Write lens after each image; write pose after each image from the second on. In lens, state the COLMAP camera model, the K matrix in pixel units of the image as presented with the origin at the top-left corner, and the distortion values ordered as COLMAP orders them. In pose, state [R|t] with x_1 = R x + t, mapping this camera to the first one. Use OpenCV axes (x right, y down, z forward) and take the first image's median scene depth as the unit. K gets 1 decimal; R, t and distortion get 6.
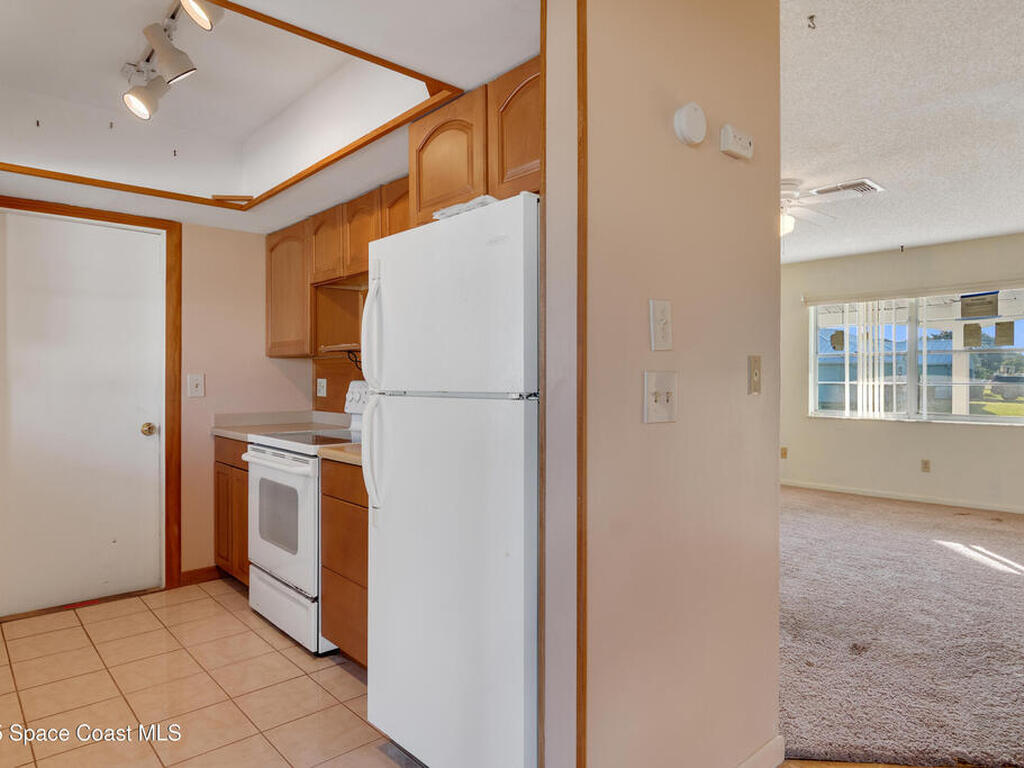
lens RADIAL K [[574.4, 0, 496.6], [0, 574.4, 386.9], [0, 0, 1]] dist [-0.003214, -0.000563]
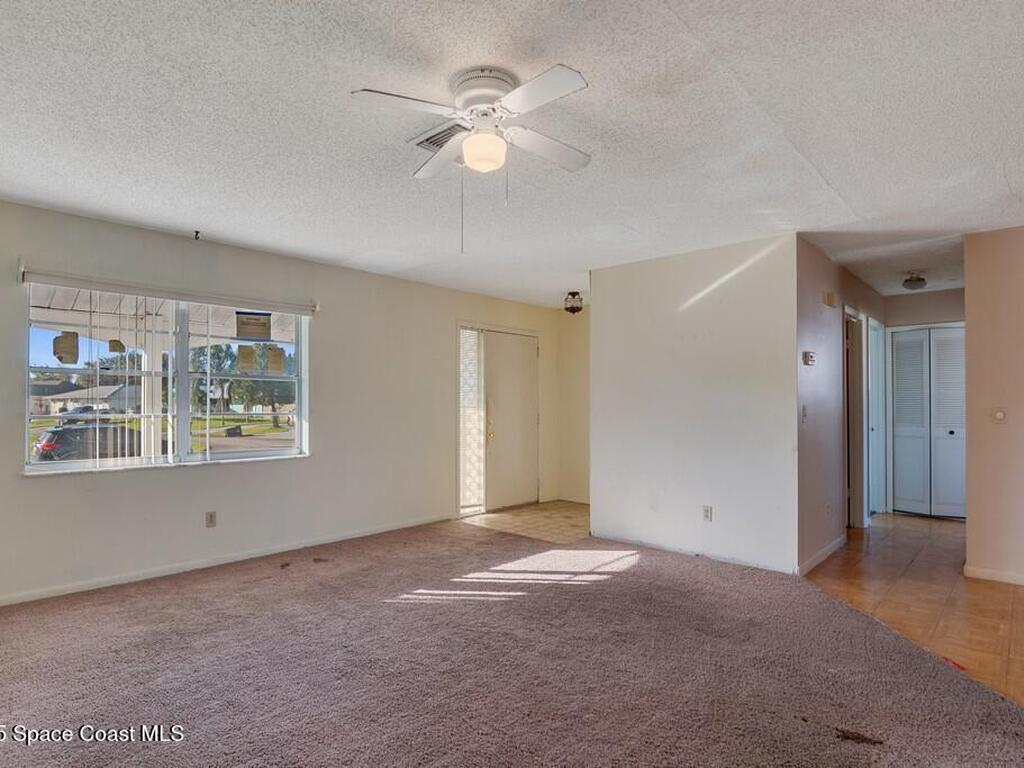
lens RADIAL K [[561.0, 0, 493.8], [0, 561.0, 398.1], [0, 0, 1]] dist [0.000956, 0.000069]
pose [[-0.075565, 0.012238, 0.997066, -0.050976], [0.009346, 0.999889, -0.011565, -0.016105], [-0.997097, 0.008445, -0.075671, 0.684490]]
